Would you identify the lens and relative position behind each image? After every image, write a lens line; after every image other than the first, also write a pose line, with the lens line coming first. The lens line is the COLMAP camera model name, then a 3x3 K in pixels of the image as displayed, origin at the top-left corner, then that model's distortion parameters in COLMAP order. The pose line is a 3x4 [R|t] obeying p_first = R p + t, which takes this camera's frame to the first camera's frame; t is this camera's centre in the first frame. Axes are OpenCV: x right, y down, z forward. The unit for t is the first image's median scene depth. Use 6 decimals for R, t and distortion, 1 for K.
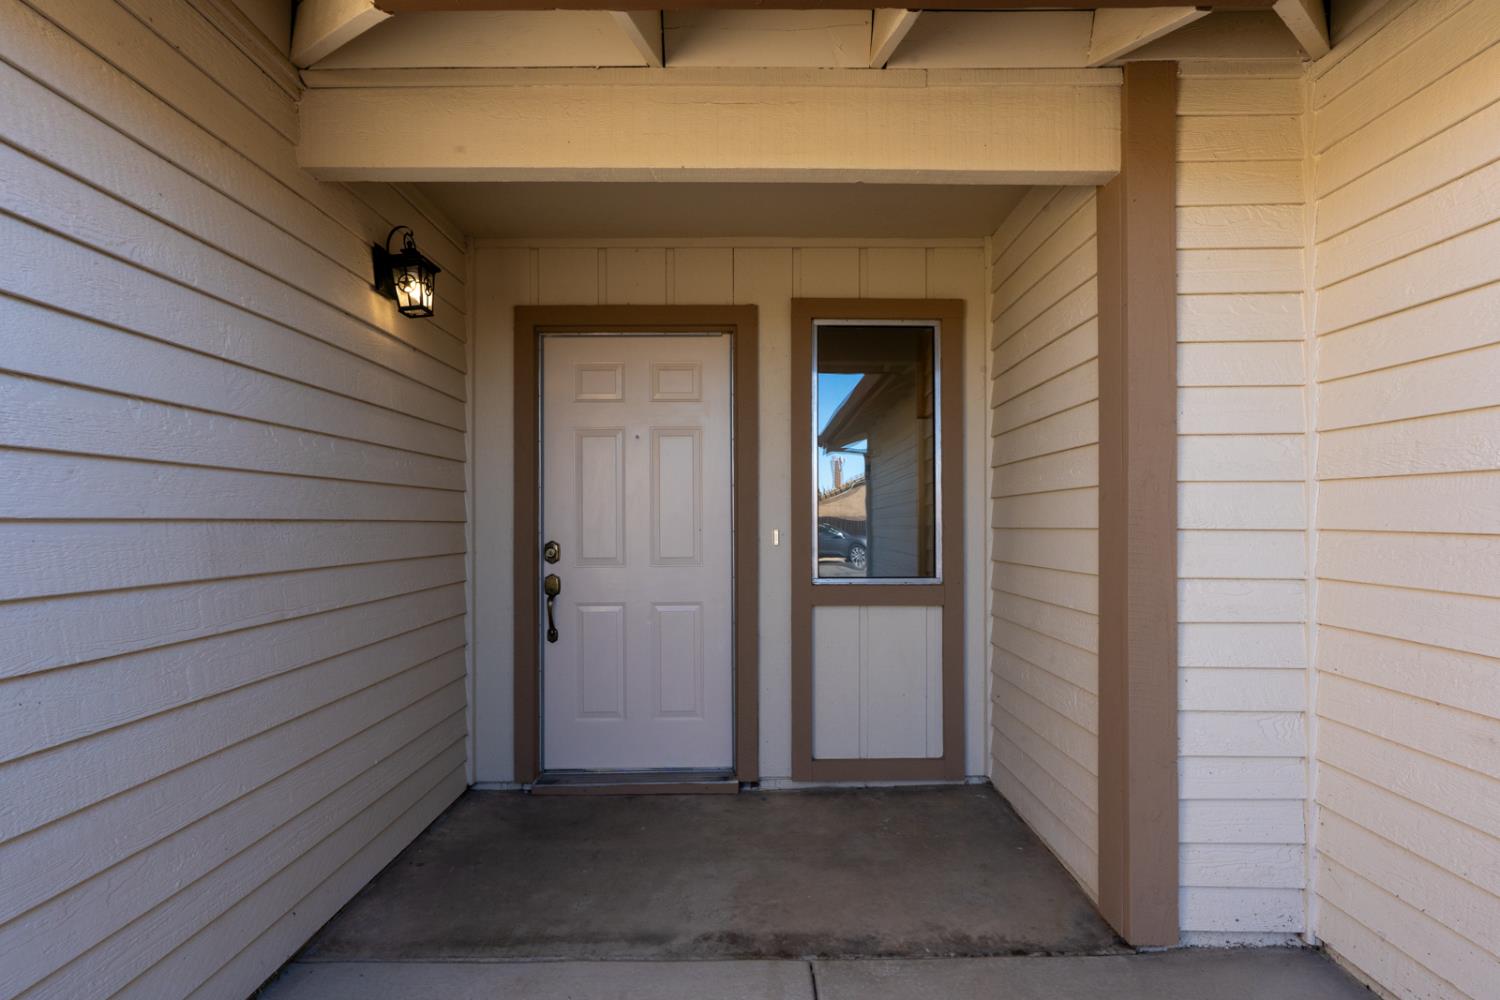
lens RADIAL K [[673.5, 0, 752.3], [0, 673.5, 508.2], [0, 0, 1]] dist [-0.004661, -0.000242]
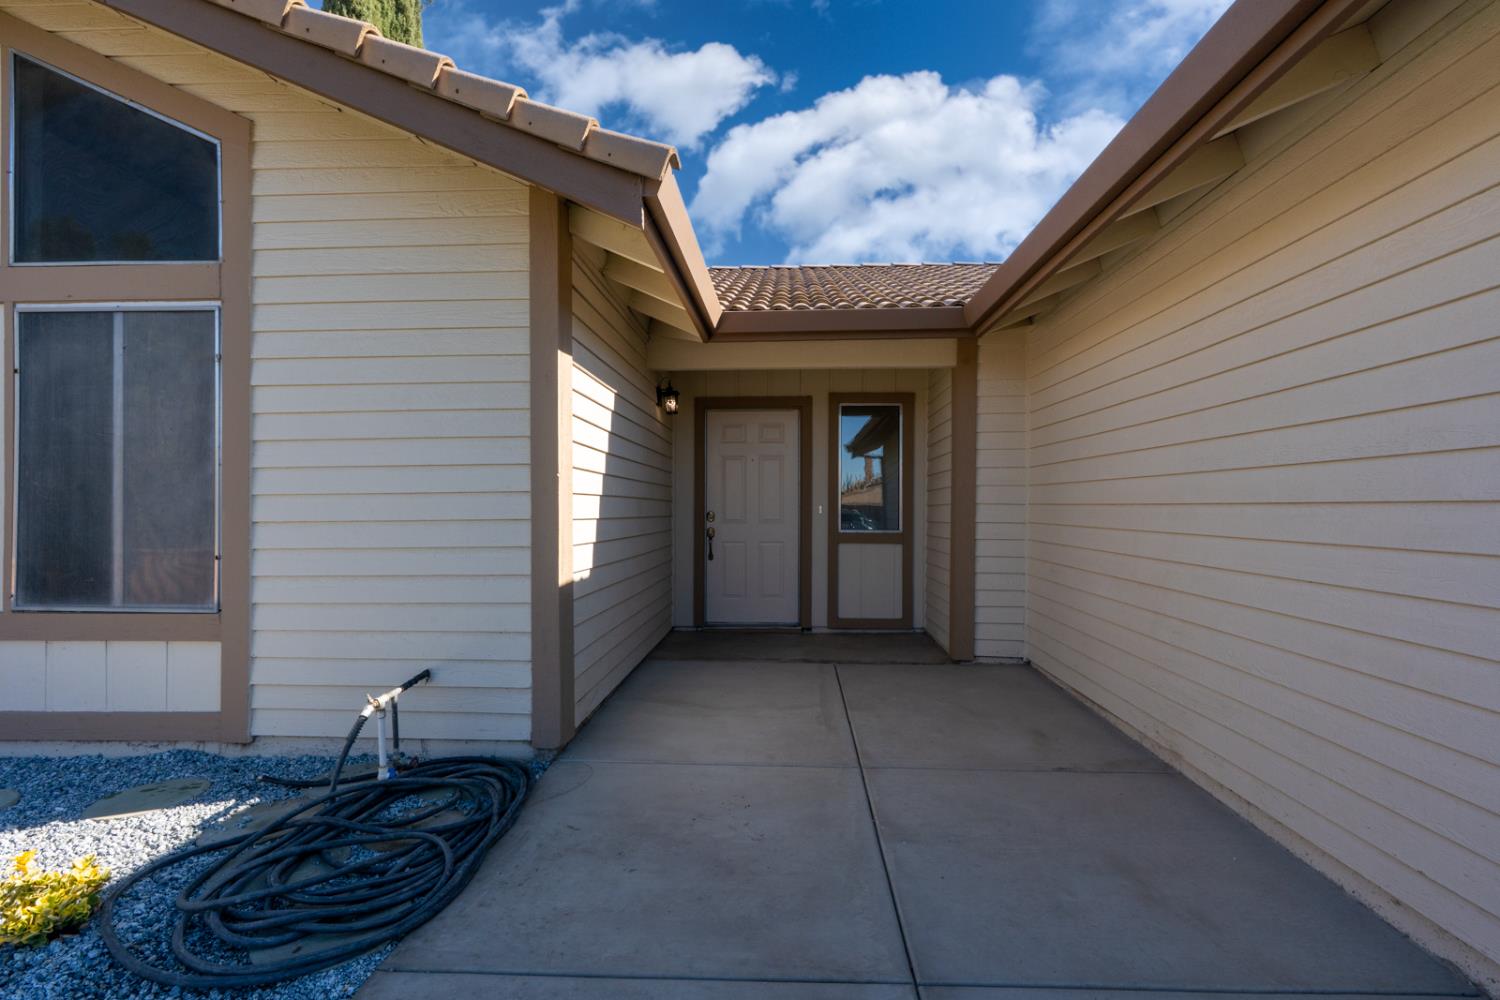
lens RADIAL K [[699.6, 0, 748.5], [0, 699.6, 510.3], [0, 0, 1]] dist [-0.011420, 0.004948]
pose [[0.998755, 0.006200, -0.049490, -0.077911], [-0.005390, 0.999850, 0.016479, 0.010995], [0.049585, -0.016192, 0.998639, -1.135285]]
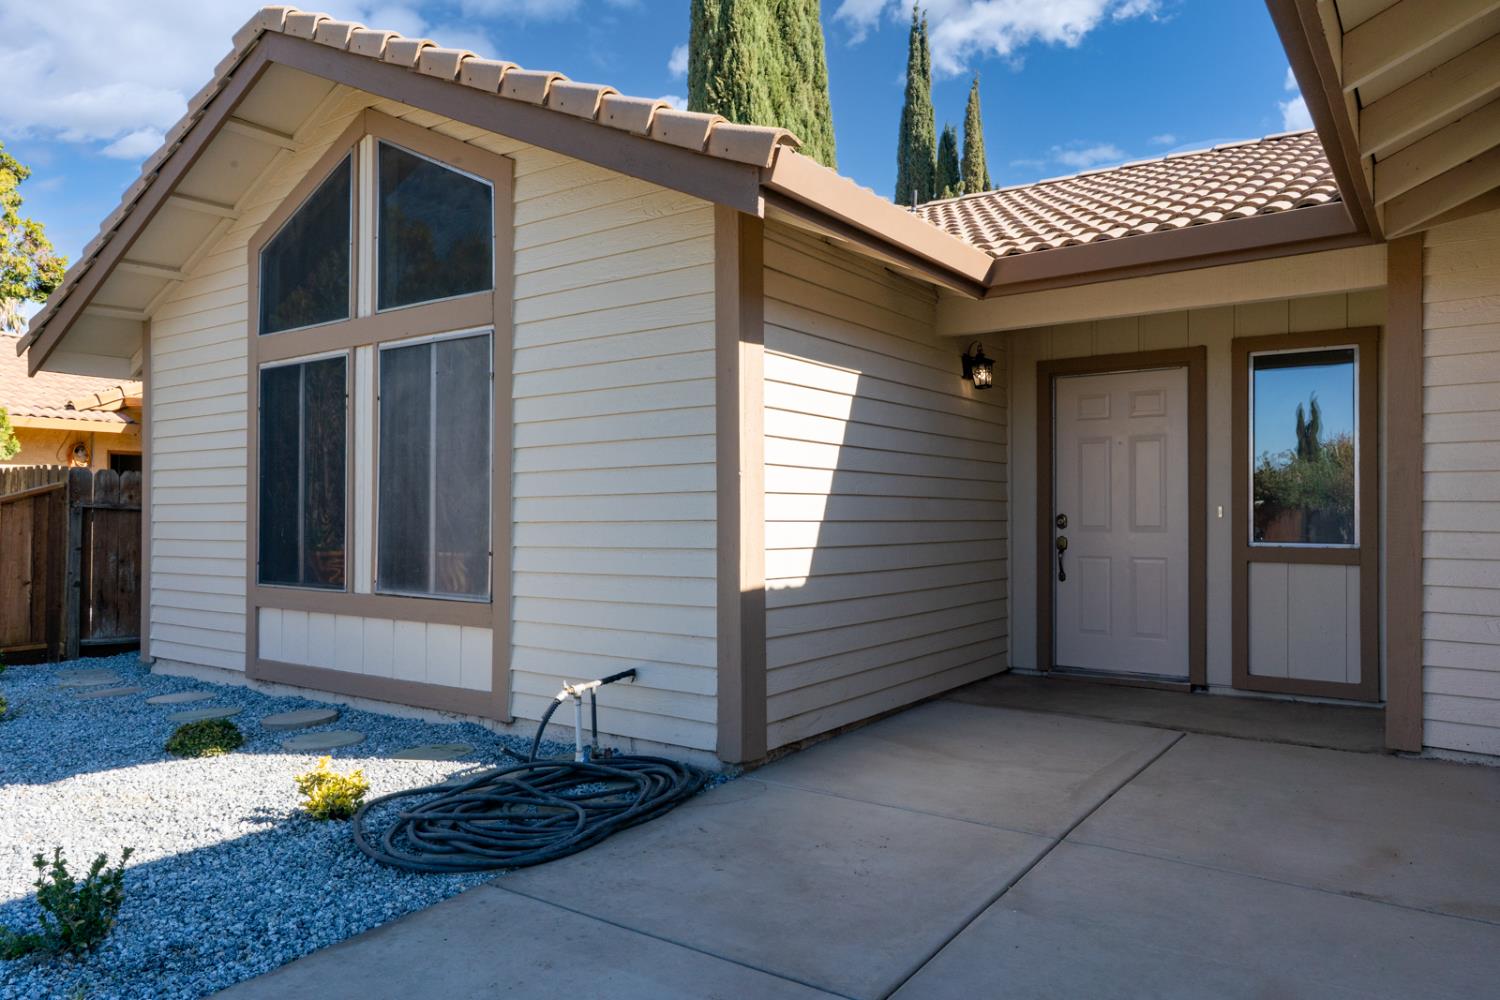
lens RADIAL K [[1029.9, 0, 743.0], [0, 1029.9, 505.7], [0, 0, 1]] dist [-0.007243, 0.004356]
pose [[0.803532, 0.001483, -0.595260, 0.504692], [0.002882, 0.999975, 0.006381, 0.013501], [0.595255, -0.006843, 0.803508, -1.285808]]
